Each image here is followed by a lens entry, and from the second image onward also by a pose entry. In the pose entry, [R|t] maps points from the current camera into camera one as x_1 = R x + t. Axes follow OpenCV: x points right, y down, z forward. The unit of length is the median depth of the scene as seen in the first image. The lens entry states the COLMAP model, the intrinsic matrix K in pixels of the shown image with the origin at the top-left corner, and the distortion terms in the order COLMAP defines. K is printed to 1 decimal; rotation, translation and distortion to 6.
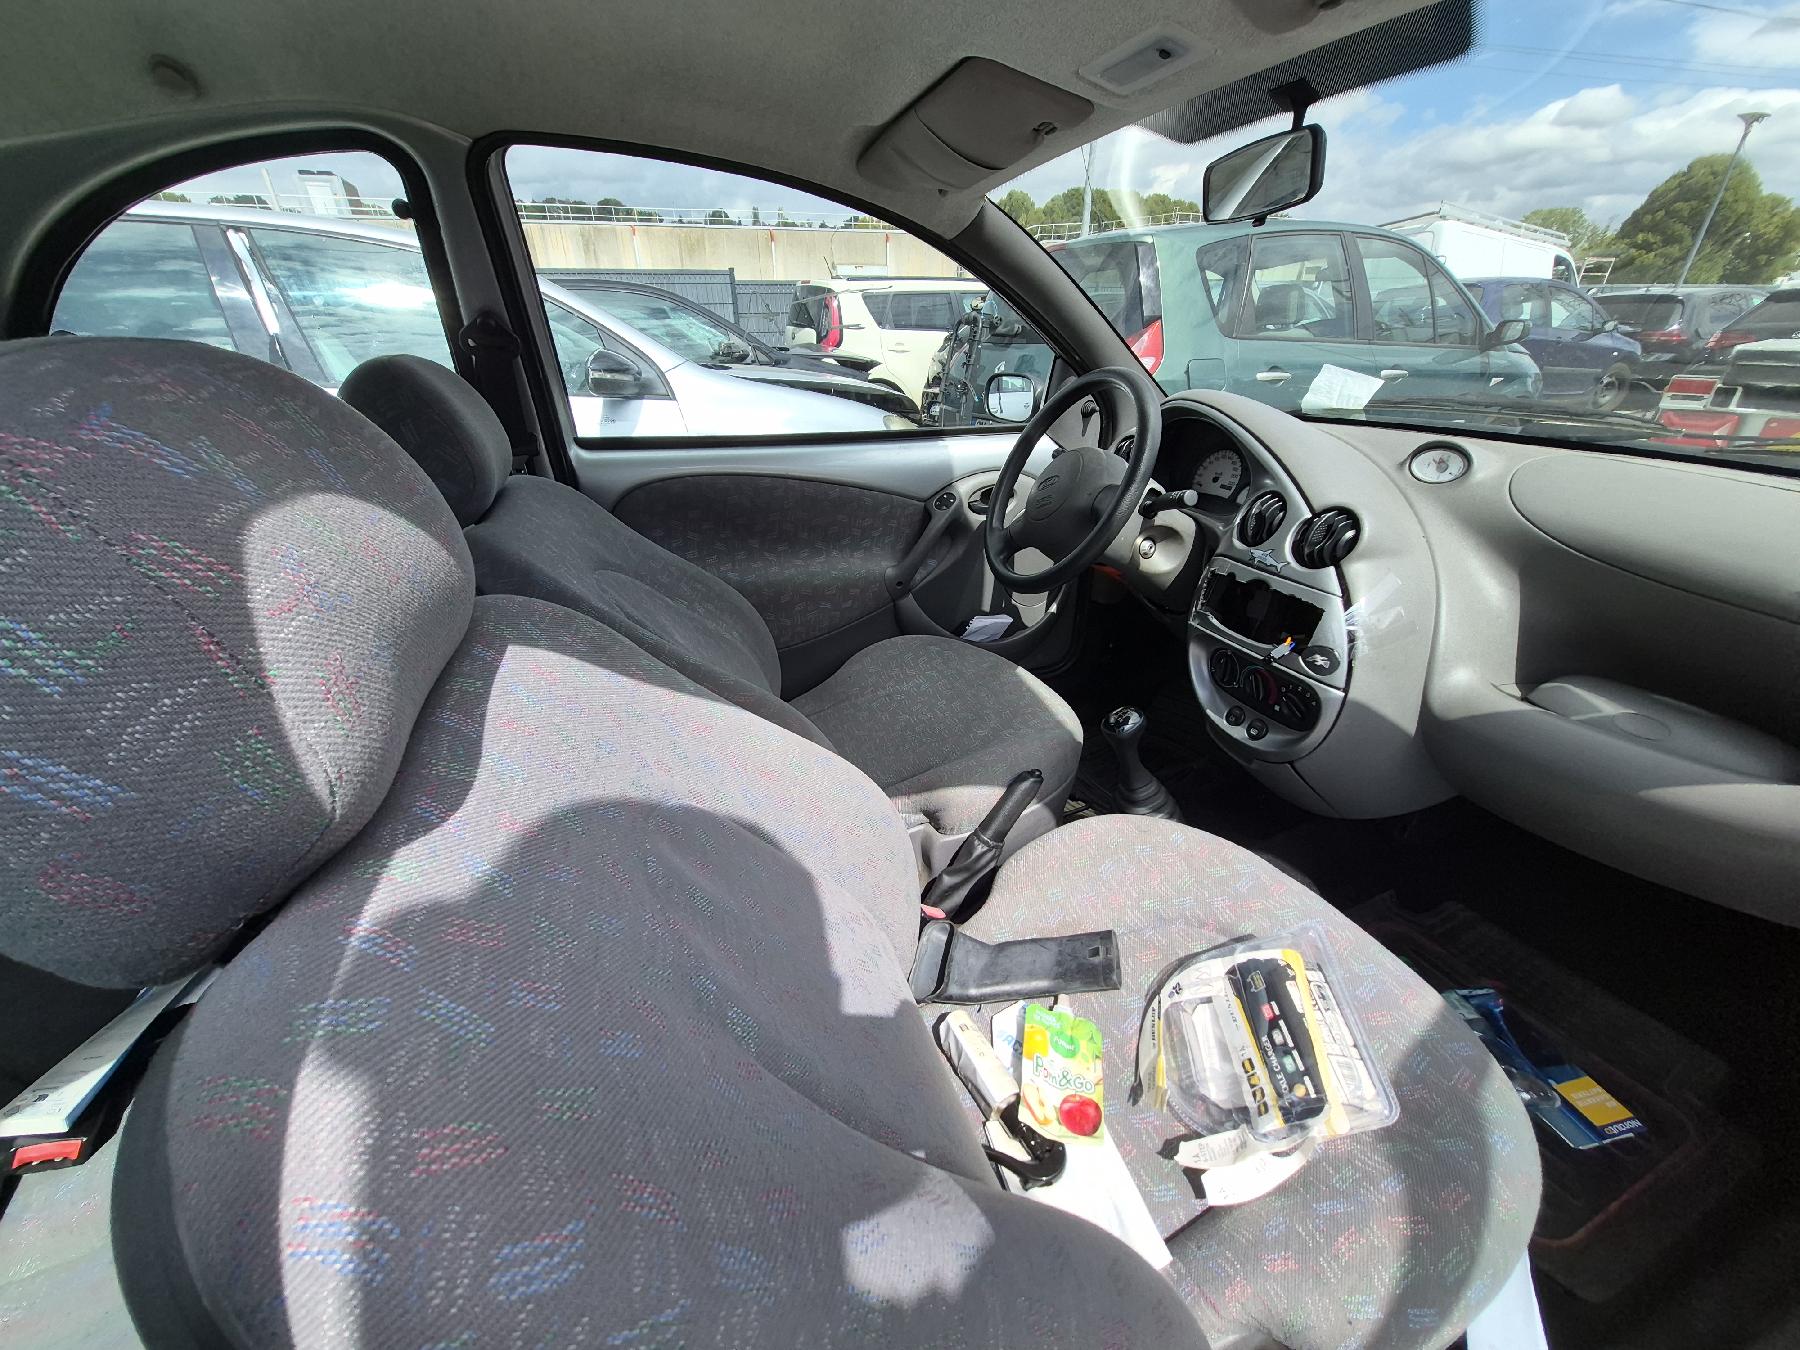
lens RADIAL K [[709.6, 0, 898.5], [0, 709.6, 671.6], [0, 0, 1]] dist [0.003930, -0.001096]
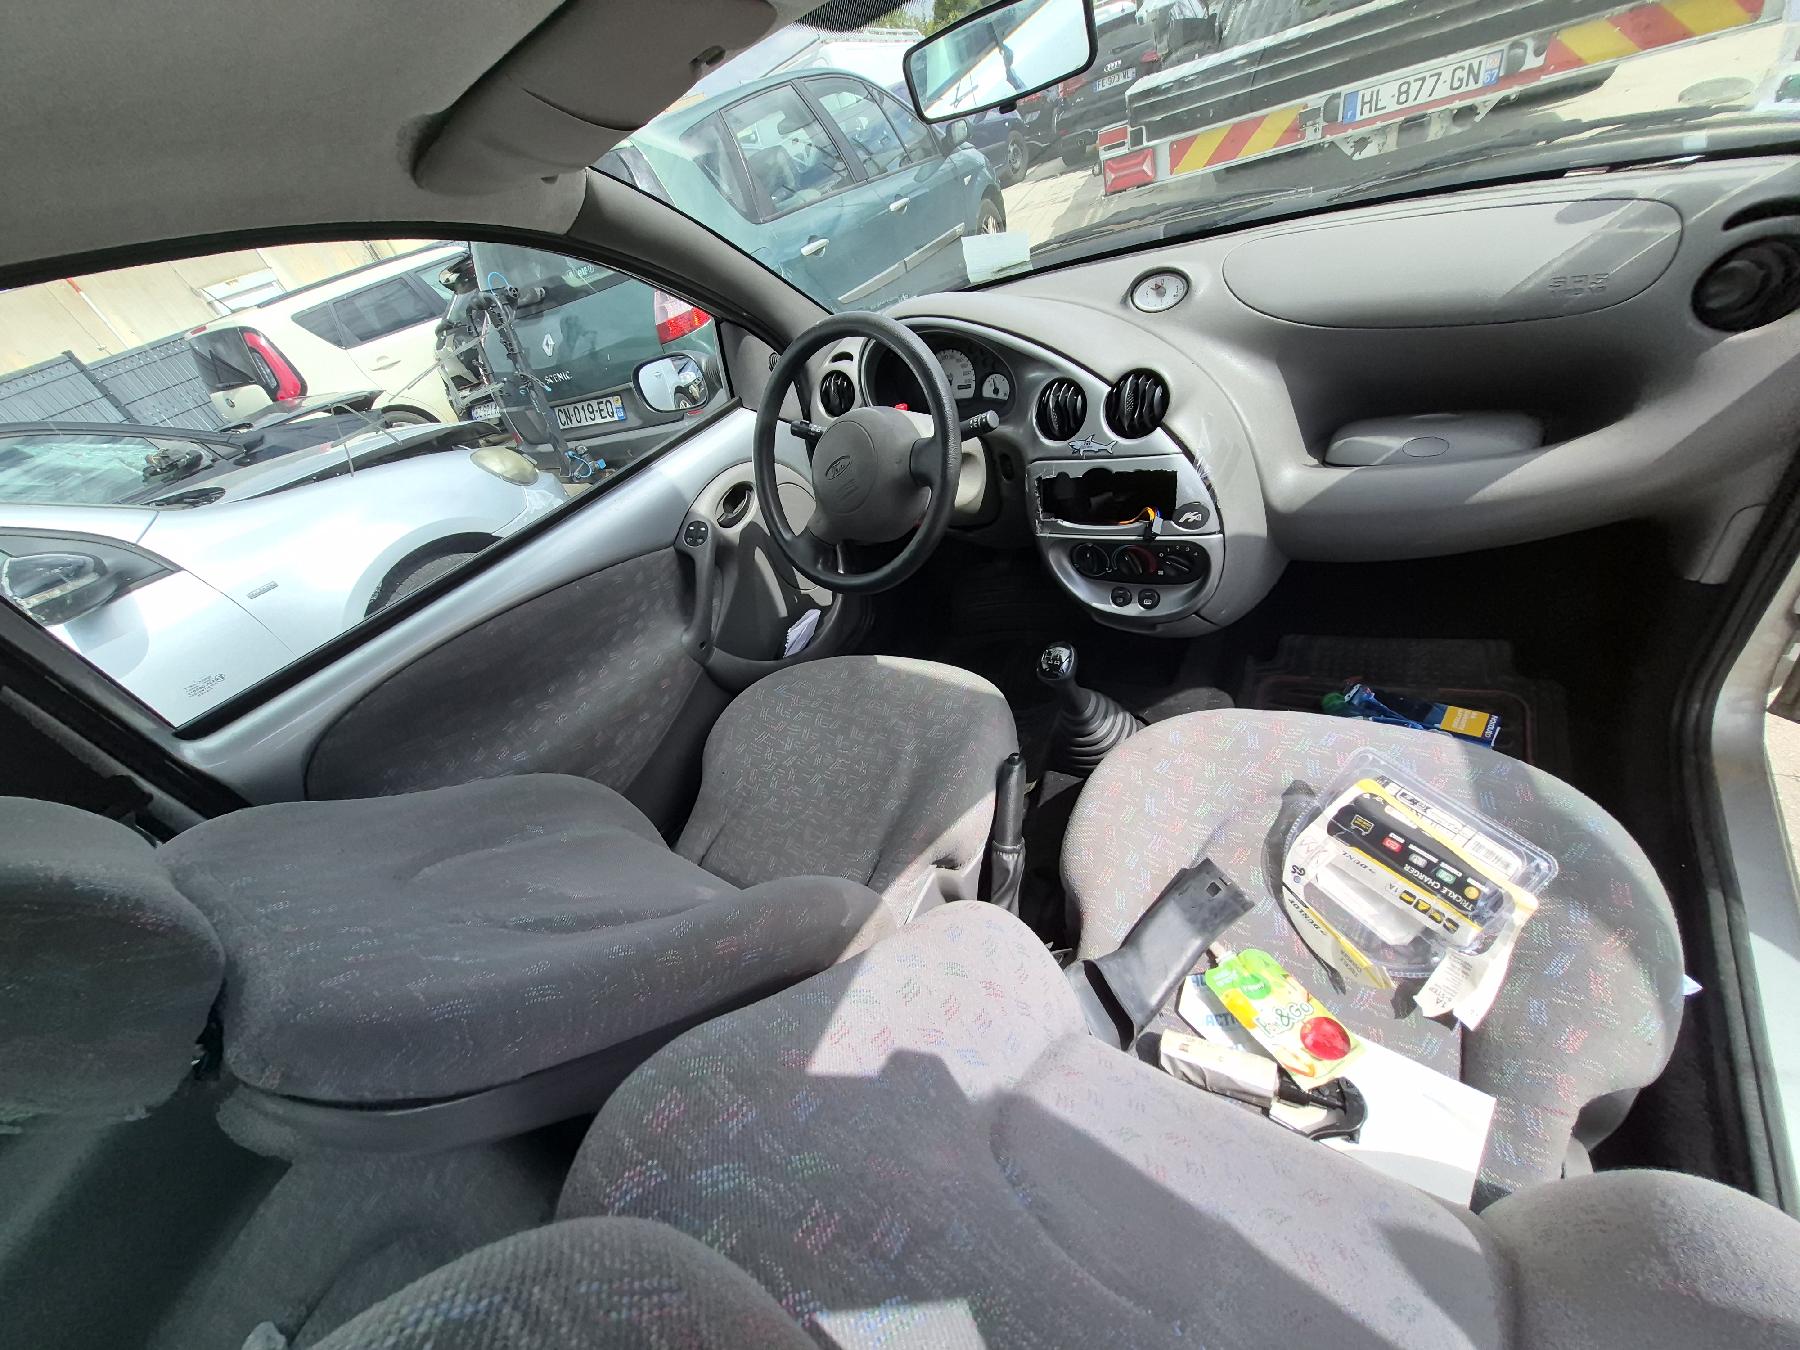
lens RADIAL K [[709.6, 0, 883.4], [0, 709.6, 672.7], [0, 0, 1]] dist [0.003930, -0.001096]
pose [[0.767179, -0.542281, 0.342589, -0.216177], [0.503126, 0.840033, 0.203001, -0.250006], [-0.397869, 0.016627, 0.917291, 0.230533]]
